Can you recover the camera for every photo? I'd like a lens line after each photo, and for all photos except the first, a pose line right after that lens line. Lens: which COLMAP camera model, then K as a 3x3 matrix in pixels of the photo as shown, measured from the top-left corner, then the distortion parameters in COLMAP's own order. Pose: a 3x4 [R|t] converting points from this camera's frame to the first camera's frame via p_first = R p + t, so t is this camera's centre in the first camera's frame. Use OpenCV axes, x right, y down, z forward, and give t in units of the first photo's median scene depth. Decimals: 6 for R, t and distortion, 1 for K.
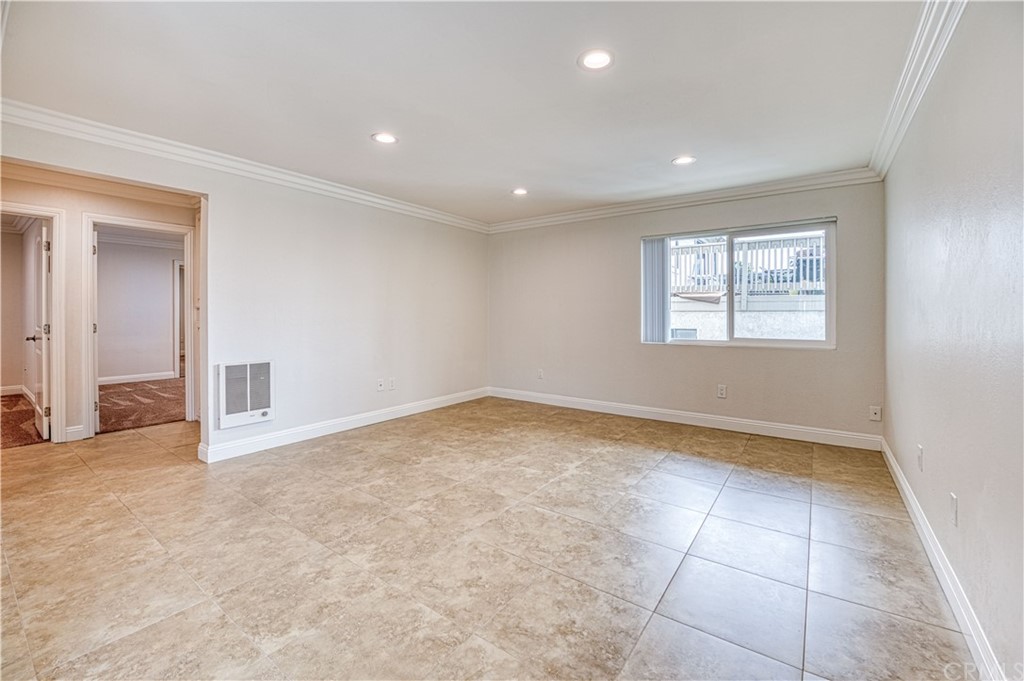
lens RADIAL K [[415.9, 0, 509.7], [0, 415.9, 327.5], [0, 0, 1]] dist [-0.024970, -0.000210]
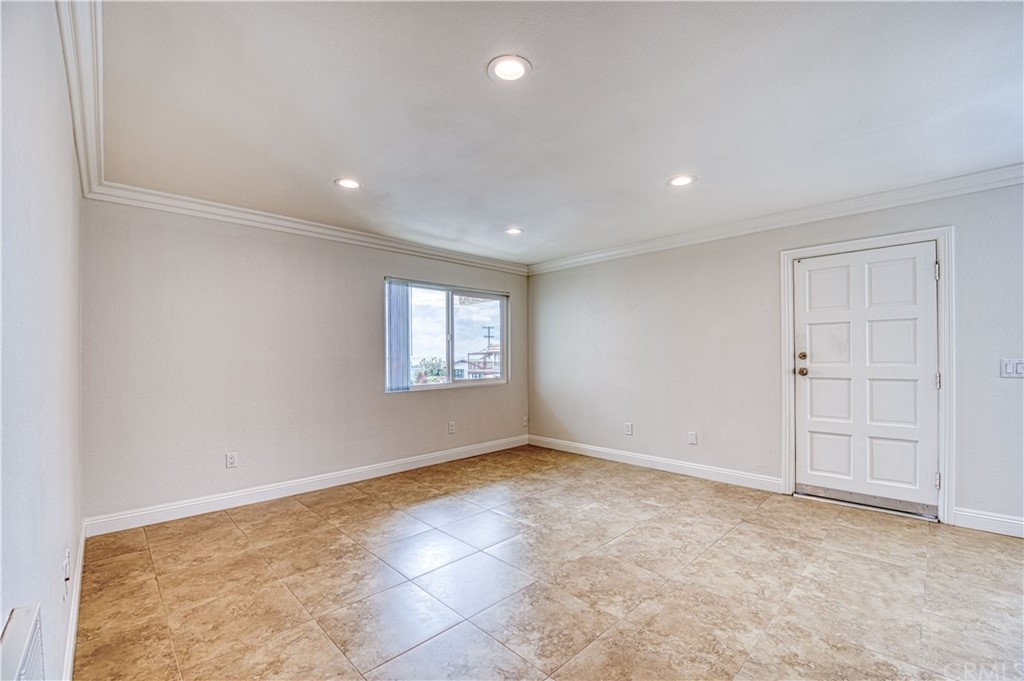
lens RADIAL K [[430.3, 0, 514.1], [0, 430.3, 372.5], [0, 0, 1]] dist [-0.022515, -0.000453]
pose [[0.164828, -0.038323, 0.985578, -0.982440], [0.038186, 0.998744, 0.032449, -0.047576], [-0.985583, 0.032286, 0.166084, 0.978464]]
